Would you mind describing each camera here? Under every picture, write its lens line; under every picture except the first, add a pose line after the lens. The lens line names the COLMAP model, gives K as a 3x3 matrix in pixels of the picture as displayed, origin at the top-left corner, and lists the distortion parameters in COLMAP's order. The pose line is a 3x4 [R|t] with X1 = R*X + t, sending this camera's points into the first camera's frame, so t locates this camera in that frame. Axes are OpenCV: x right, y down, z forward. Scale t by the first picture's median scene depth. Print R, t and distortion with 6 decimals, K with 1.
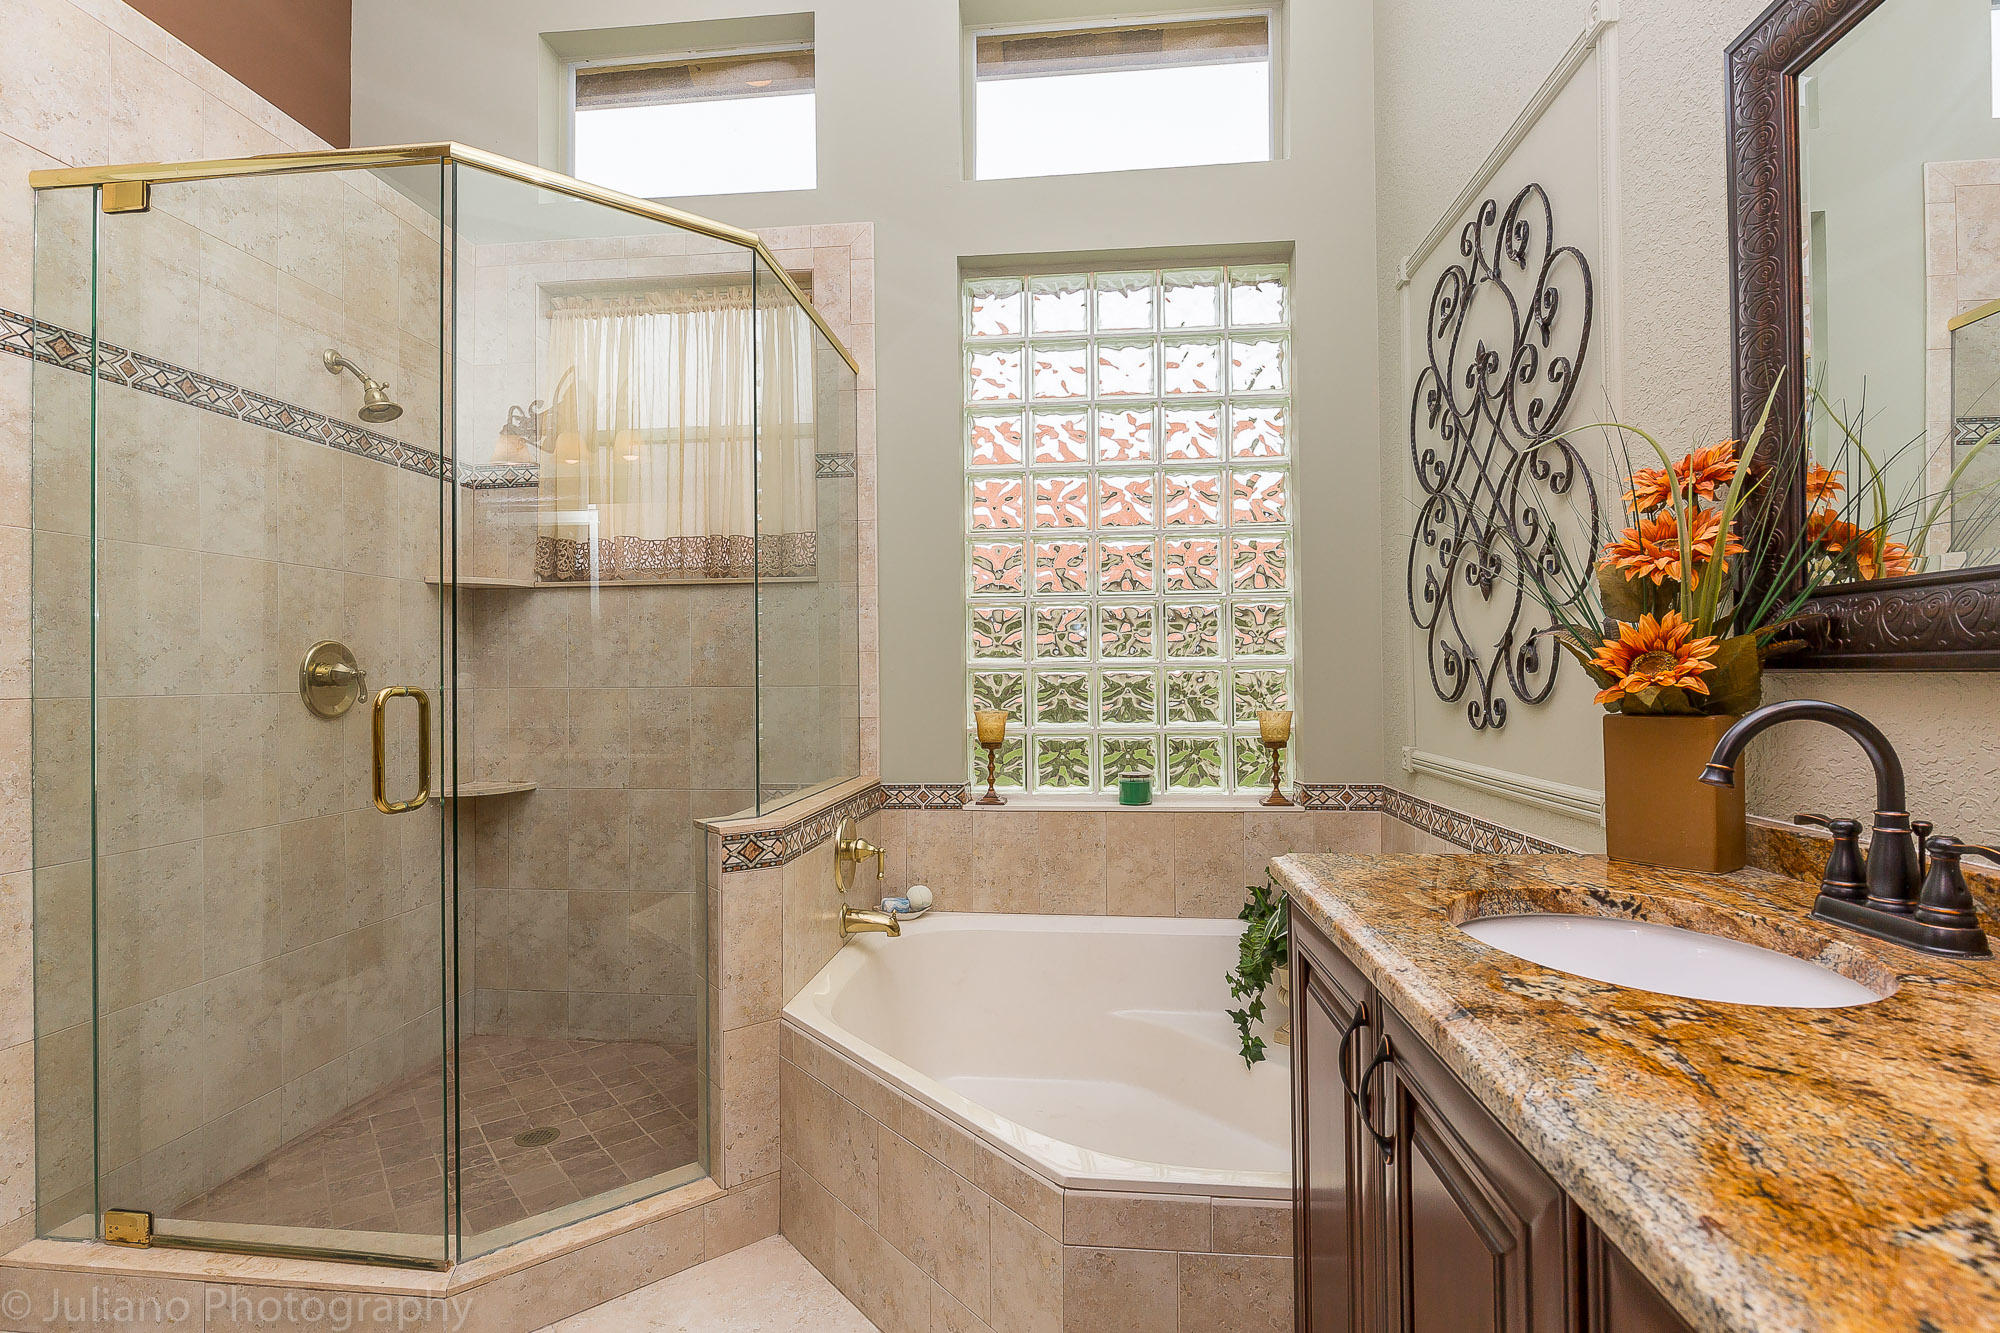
lens RADIAL K [[974.4, 0, 1000.0], [0, 974.4, 666.5], [0, 0, 1]] dist [-0.005093, -0.000310]
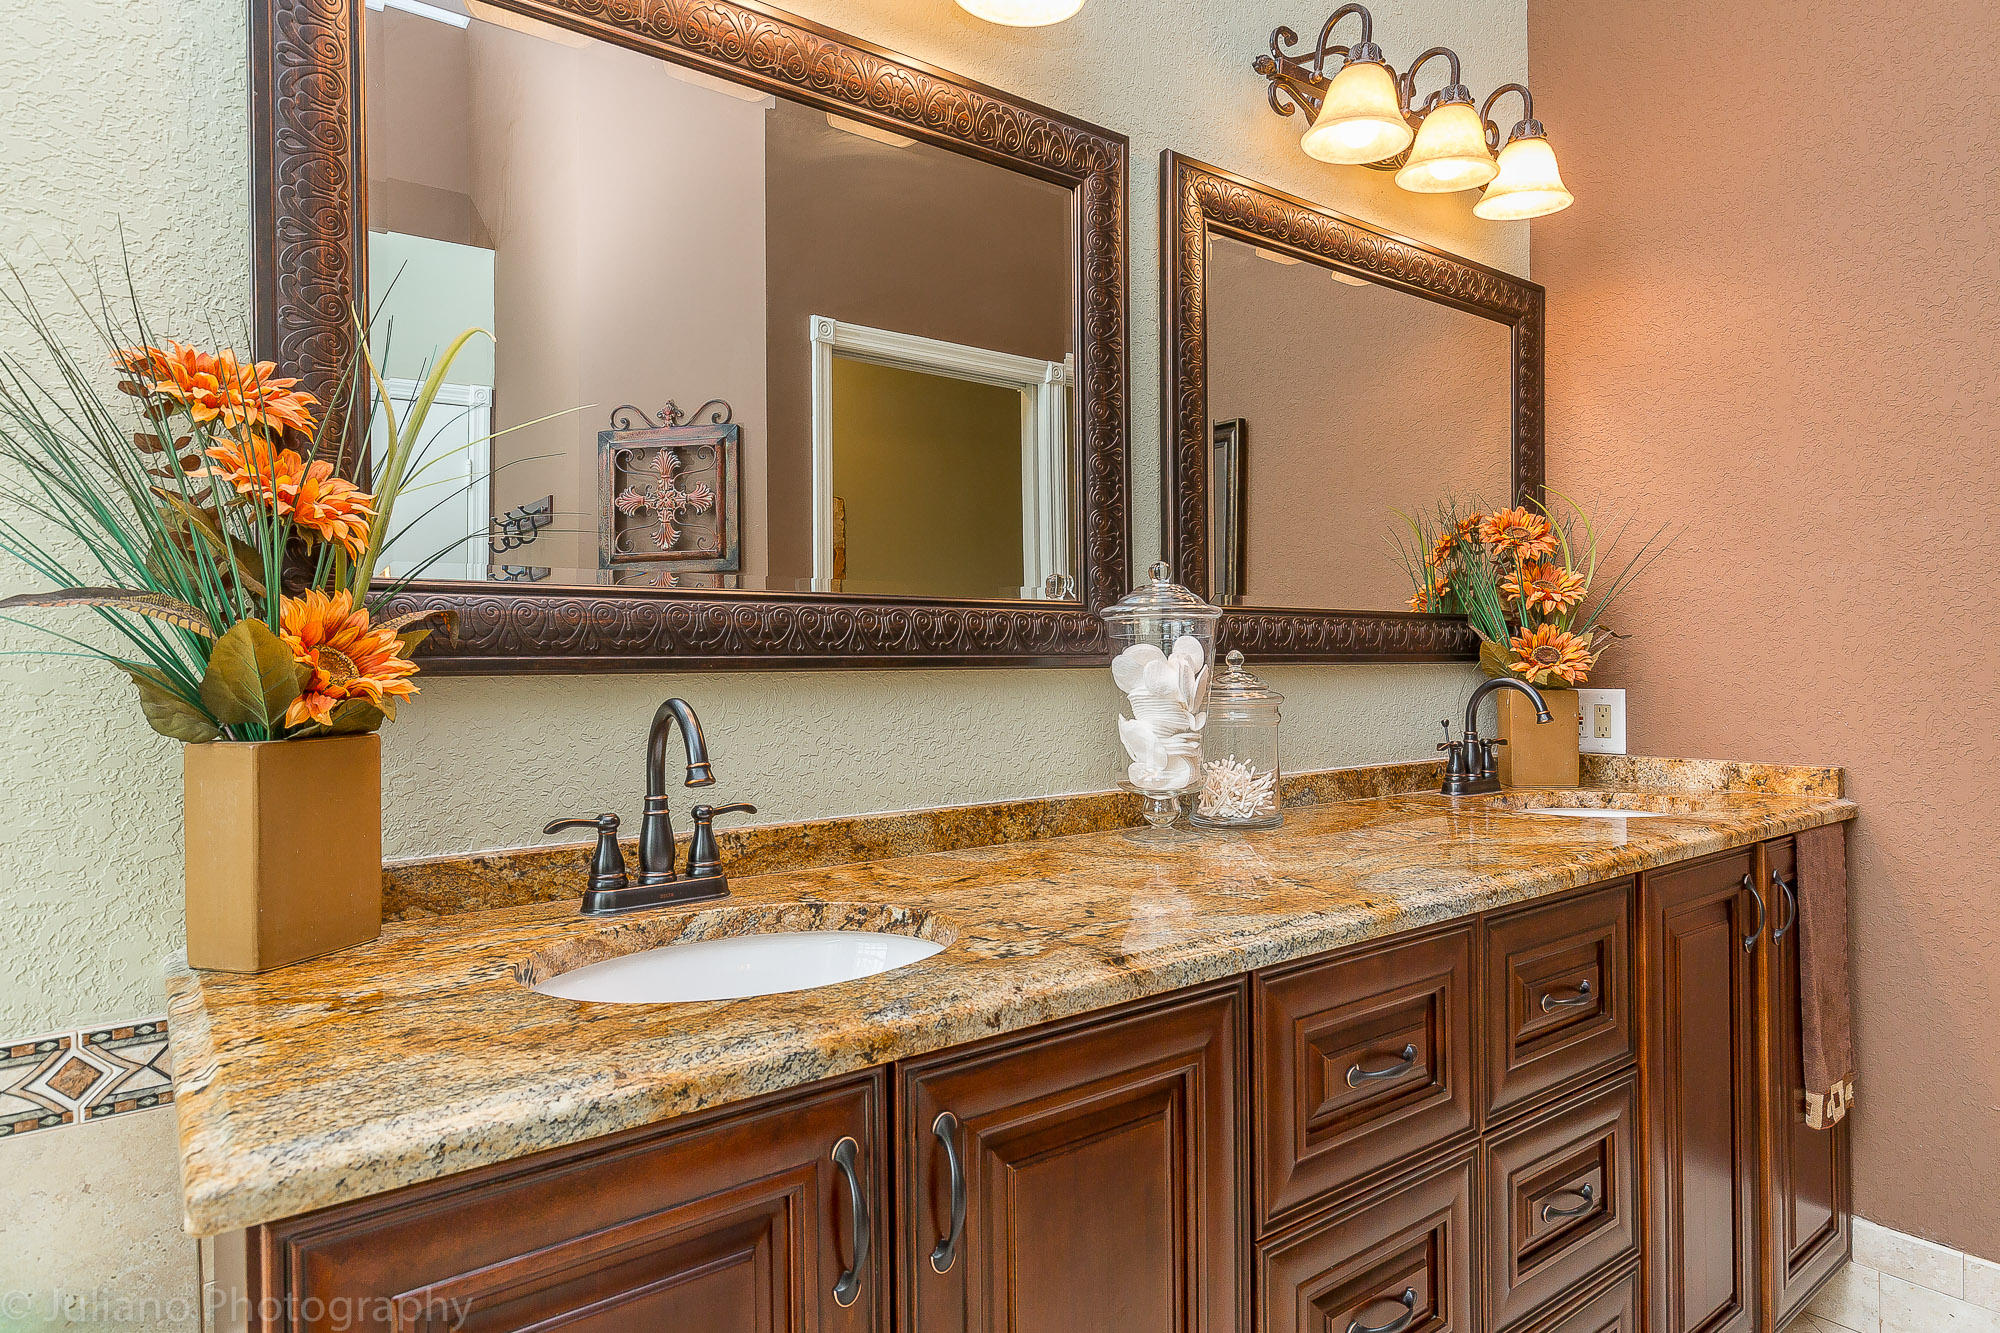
lens RADIAL K [[1140.4, 0, 1000.0], [0, 1140.4, 666.5], [0, 0, 1]] dist [-0.014194, -0.000657]
pose [[-0.676586, 0.019037, 0.736118, -0.330448], [0.005939, 0.999774, -0.020396, 0.024379], [-0.736340, -0.009428, -0.676546, 1.538694]]
